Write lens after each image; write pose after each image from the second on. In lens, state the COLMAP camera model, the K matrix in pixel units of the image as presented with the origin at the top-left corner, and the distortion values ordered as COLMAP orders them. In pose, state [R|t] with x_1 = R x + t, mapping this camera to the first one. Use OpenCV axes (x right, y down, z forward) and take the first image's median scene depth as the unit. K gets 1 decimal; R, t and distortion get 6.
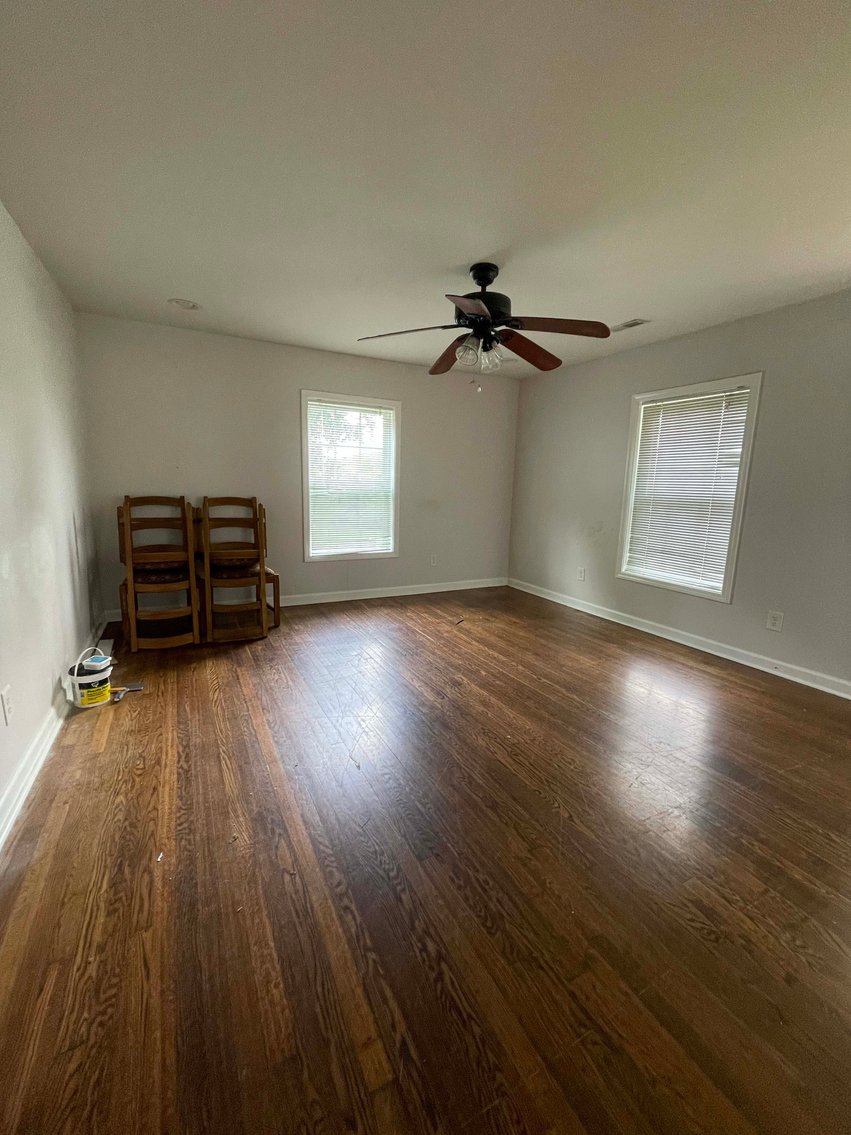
lens RADIAL K [[456.1, 0, 423.8], [0, 456.1, 565.3], [0, 0, 1]] dist [-0.005659, 0.000685]
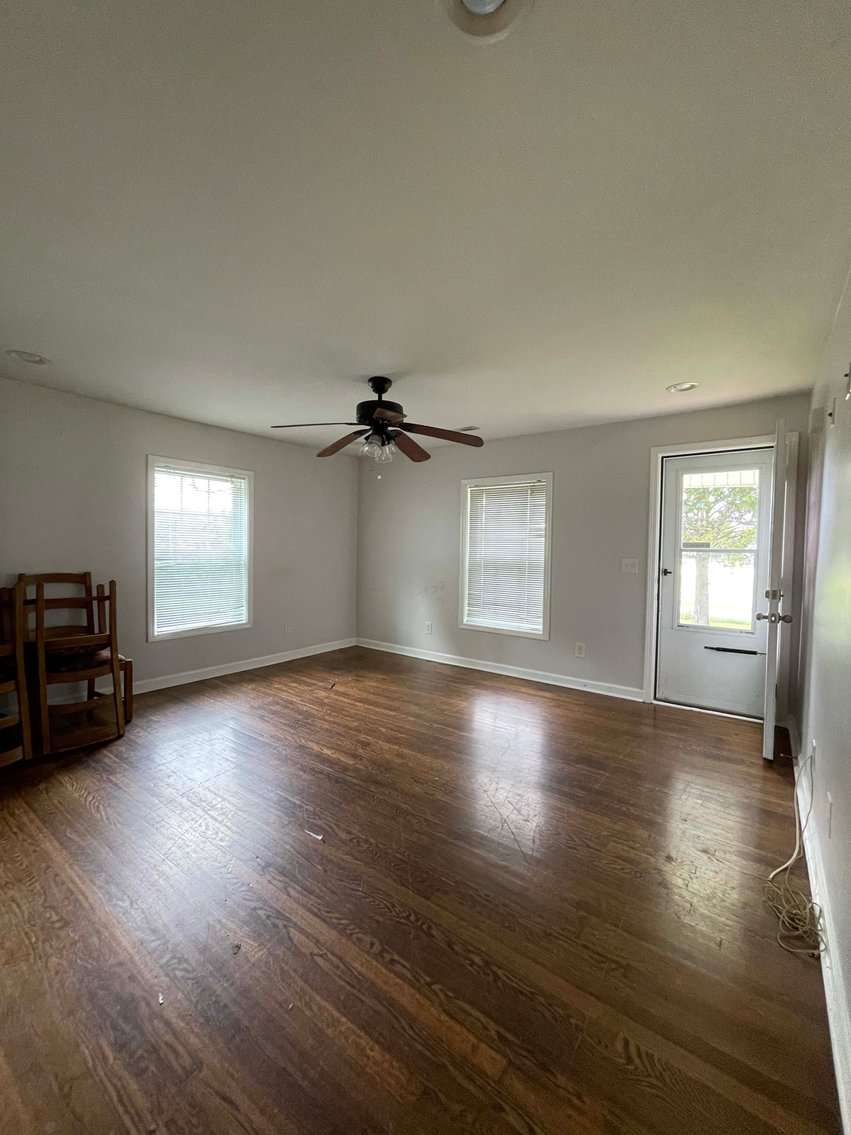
lens RADIAL K [[456.1, 0, 425.8], [0, 456.1, 564.9], [0, 0, 1]] dist [-0.005659, 0.000685]
pose [[0.899598, -0.028760, 0.435771, -0.216949], [0.084845, 0.990326, -0.109794, -0.018590], [-0.428398, 0.135744, 0.893336, -0.047759]]
